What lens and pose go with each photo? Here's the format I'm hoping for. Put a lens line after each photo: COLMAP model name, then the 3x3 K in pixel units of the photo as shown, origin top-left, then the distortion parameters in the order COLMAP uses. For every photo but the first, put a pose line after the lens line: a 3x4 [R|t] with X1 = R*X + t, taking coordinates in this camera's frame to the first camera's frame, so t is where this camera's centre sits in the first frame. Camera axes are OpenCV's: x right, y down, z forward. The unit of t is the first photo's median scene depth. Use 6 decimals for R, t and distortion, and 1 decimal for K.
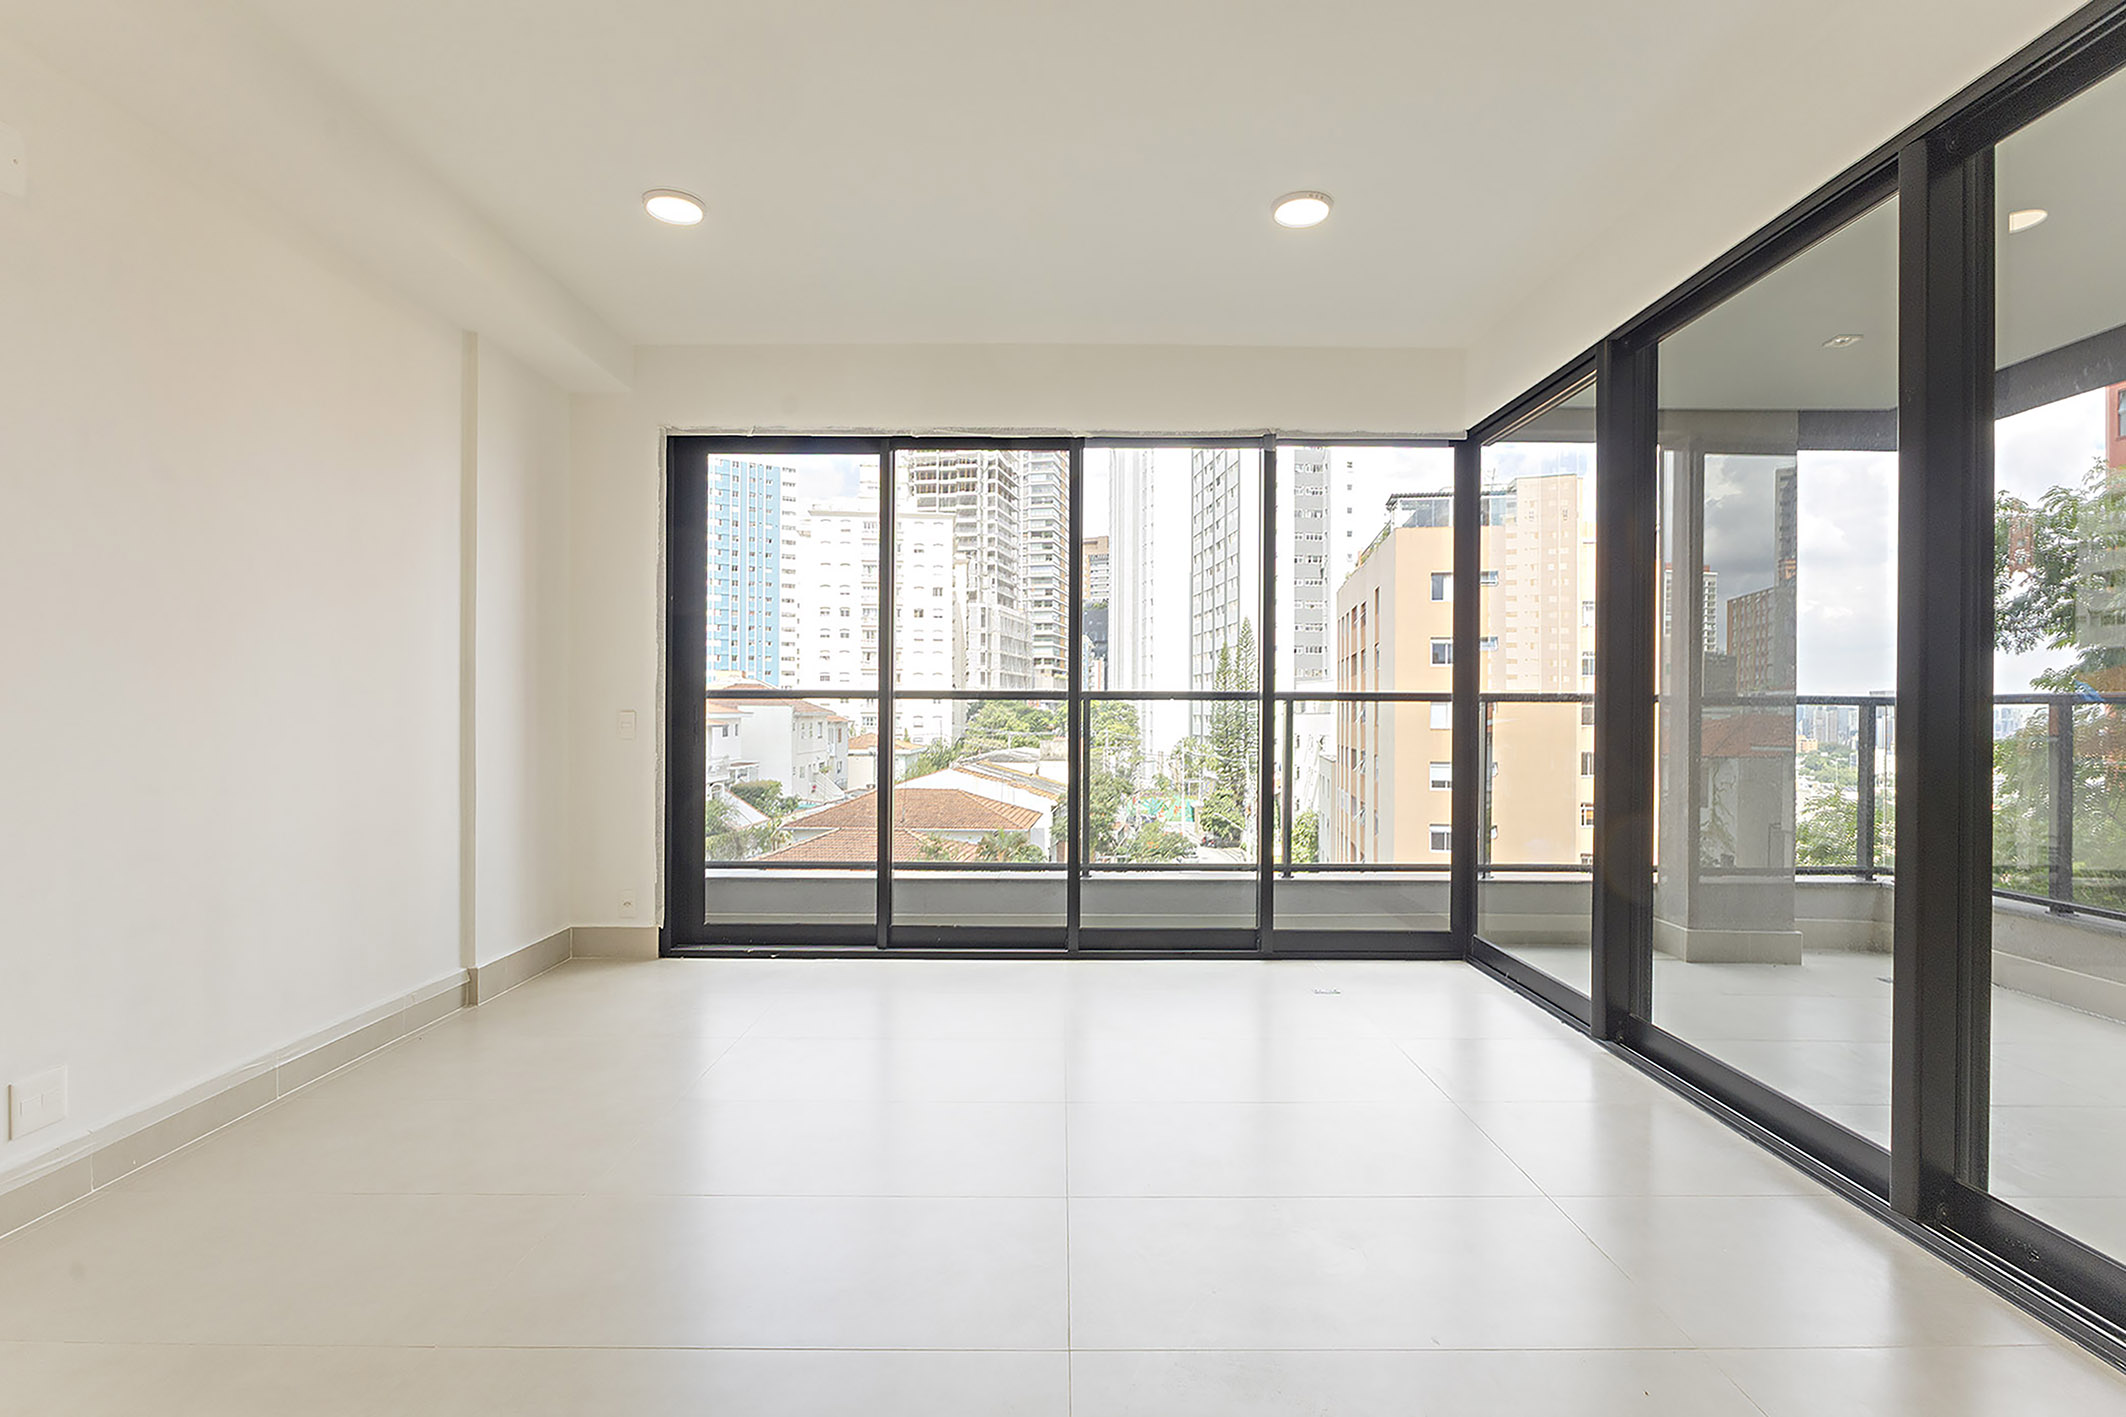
lens RADIAL K [[1065.2, 0, 1058.5], [0, 1065.2, 700.4], [0, 0, 1]] dist [0.004248, 0.001905]
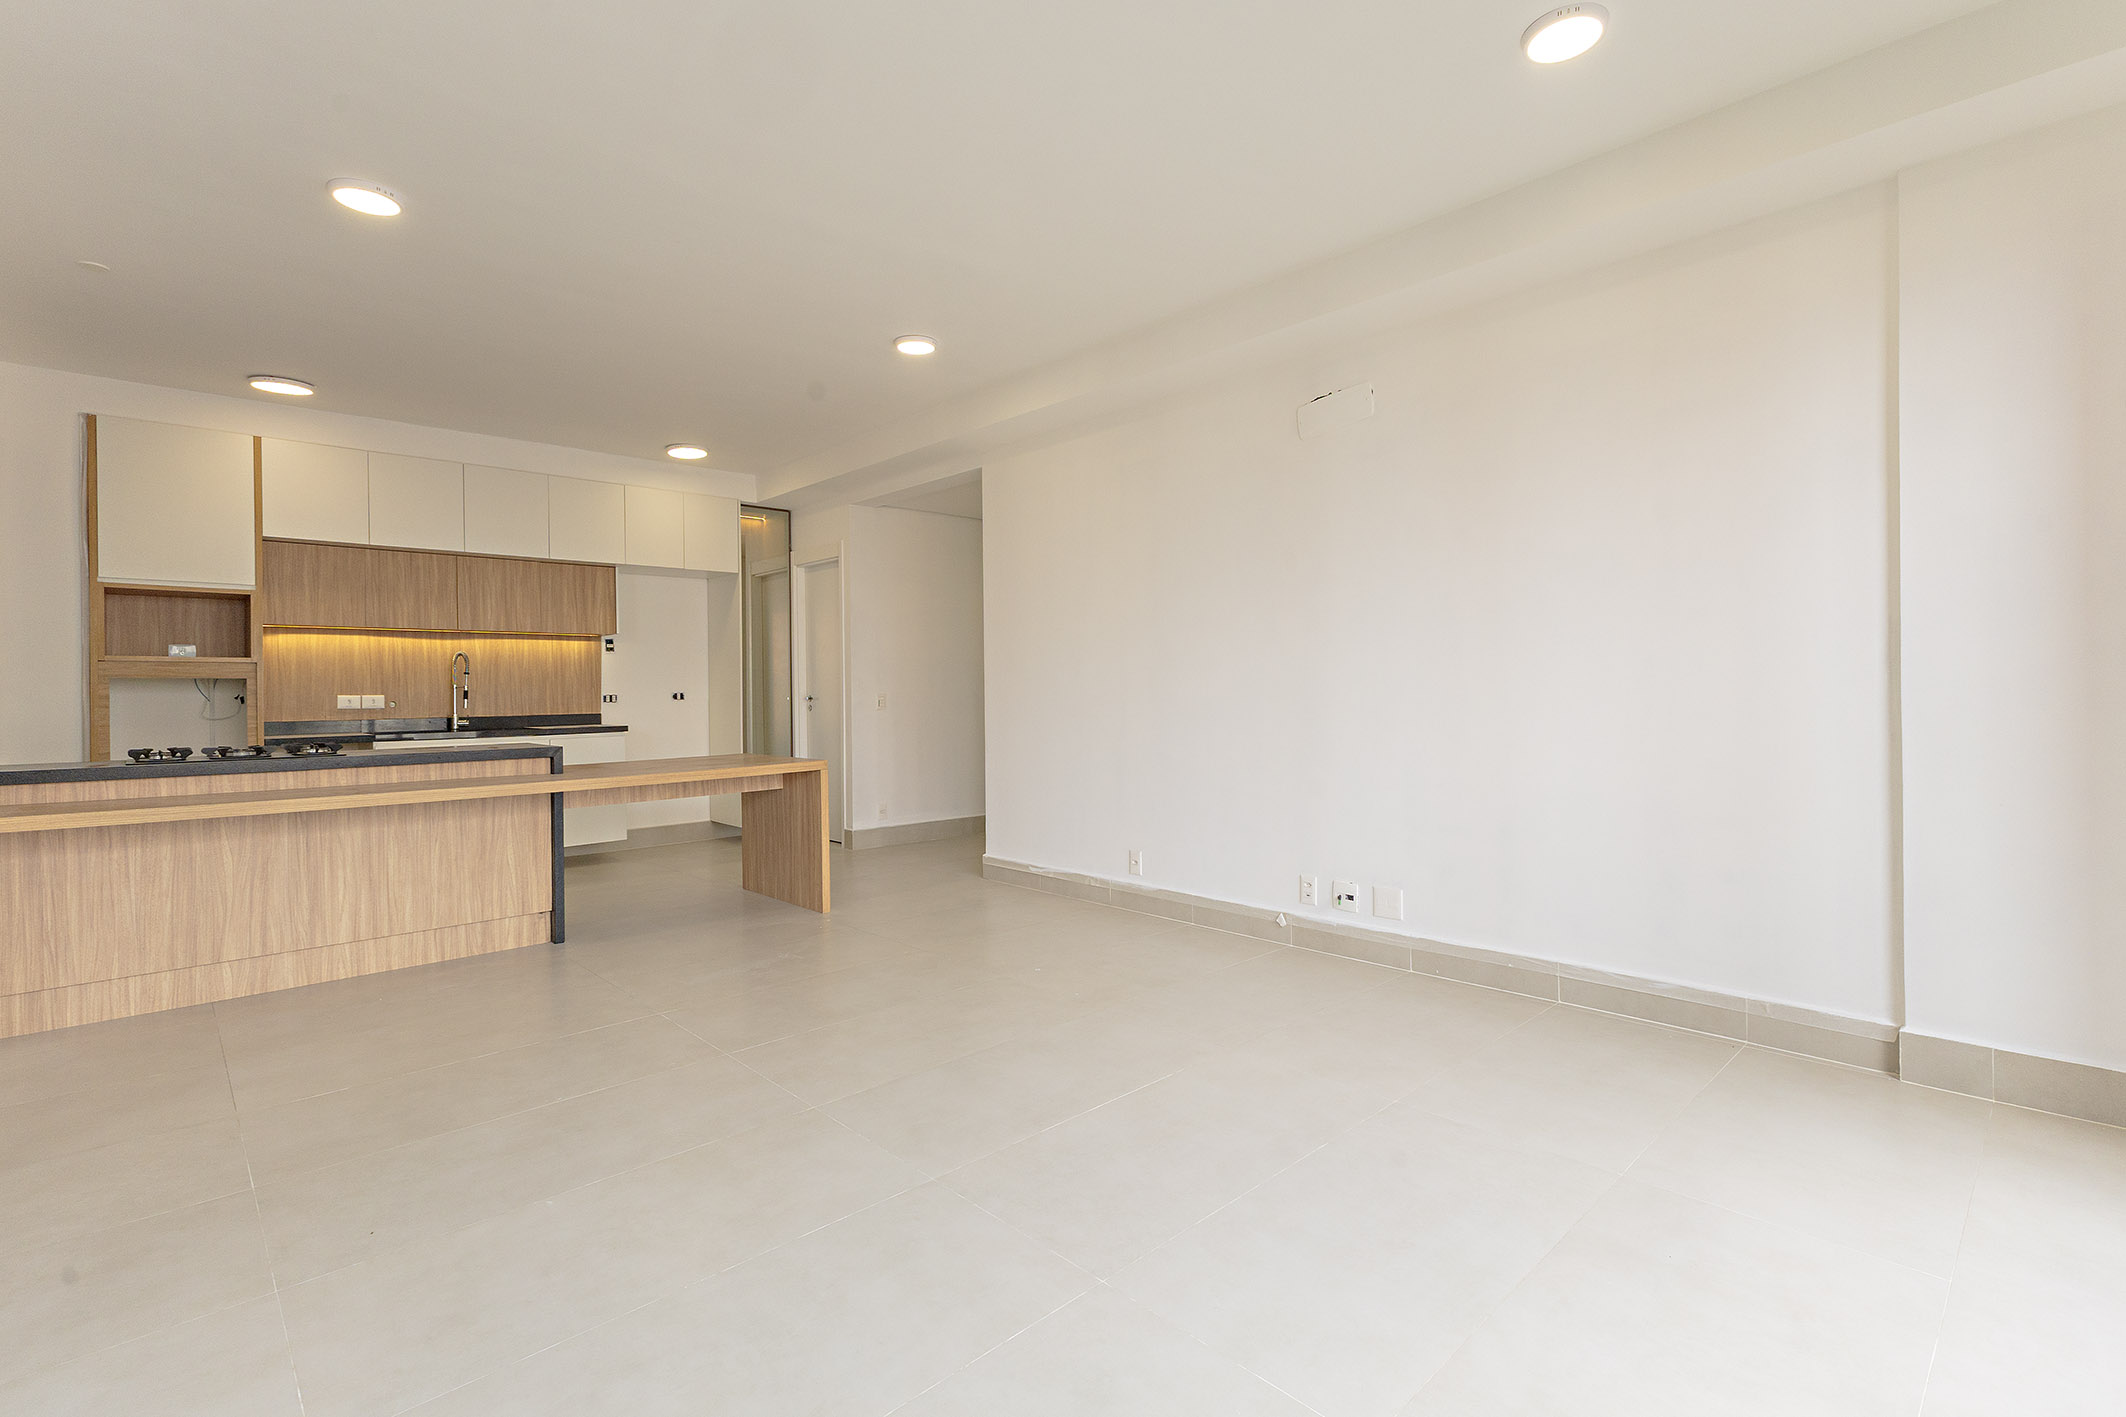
lens RADIAL K [[999.9, 0, 1057.1], [0, 999.9, 702.6], [0, 0, 1]] dist [0.024872, 0.001591]
pose [[-0.753126, 0.012229, -0.657763, 0.047557], [0.016210, 0.999869, 0.000030, 0.001878], [0.657677, -0.010639, -0.753225, 0.152519]]
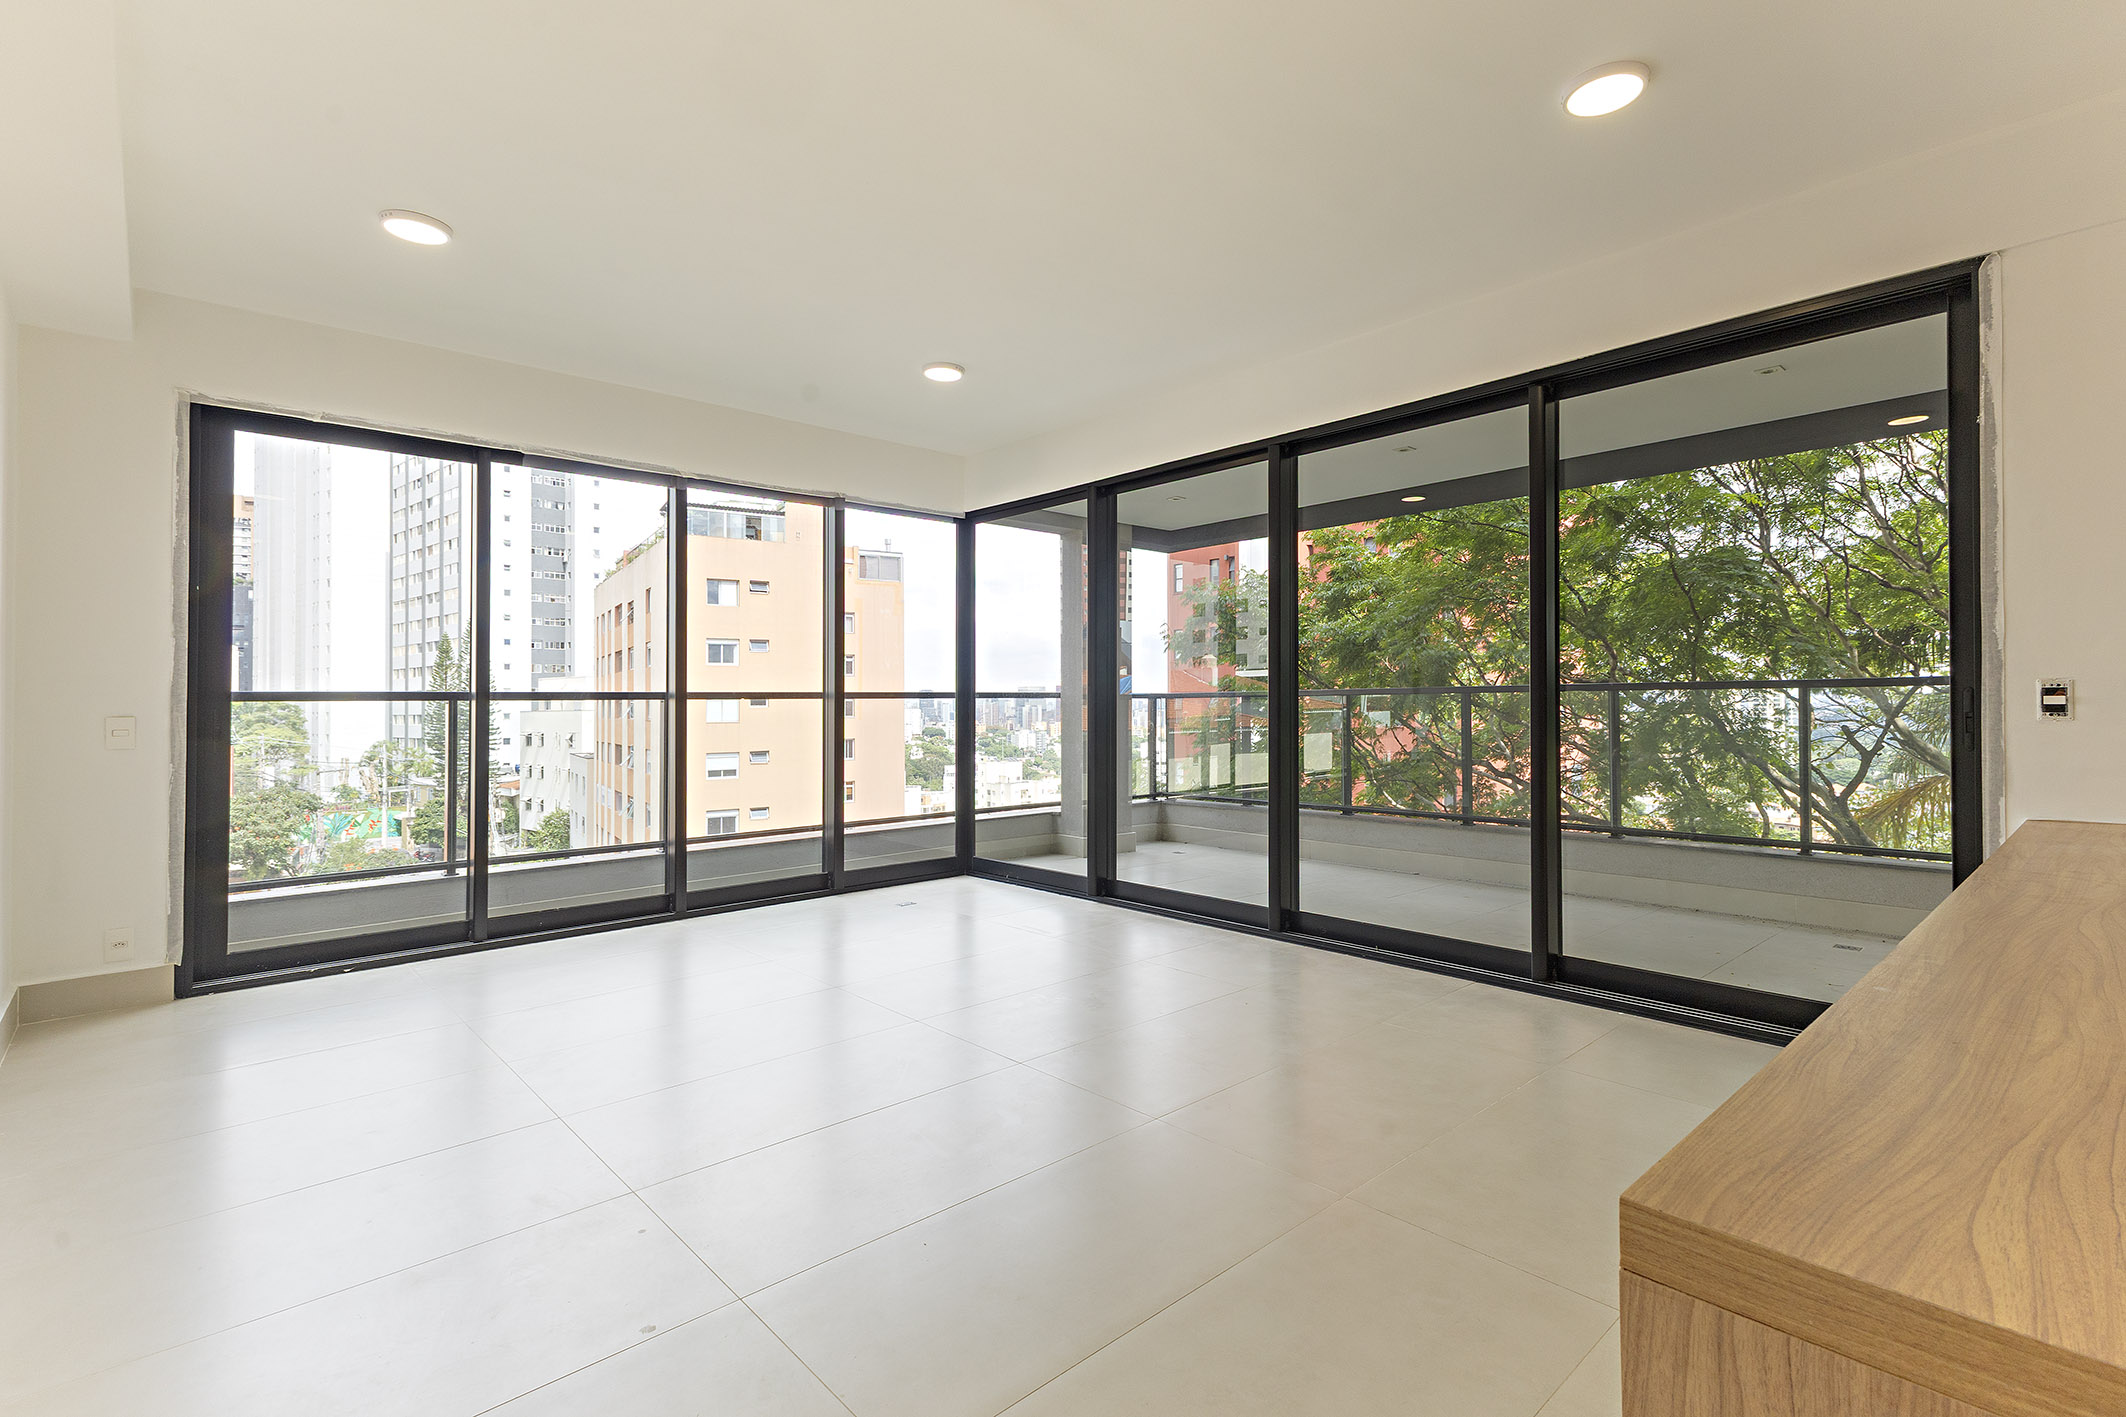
lens RADIAL K [[999.9, 0, 1078.9], [0, 999.9, 689.7], [0, 0, 1]] dist [0.024872, 0.001591]
pose [[0.745448, -0.002339, 0.666560, -0.059413], [0.007131, 0.999965, -0.004466, -0.000424], [-0.666526, 0.008082, 0.745438, -0.018093]]
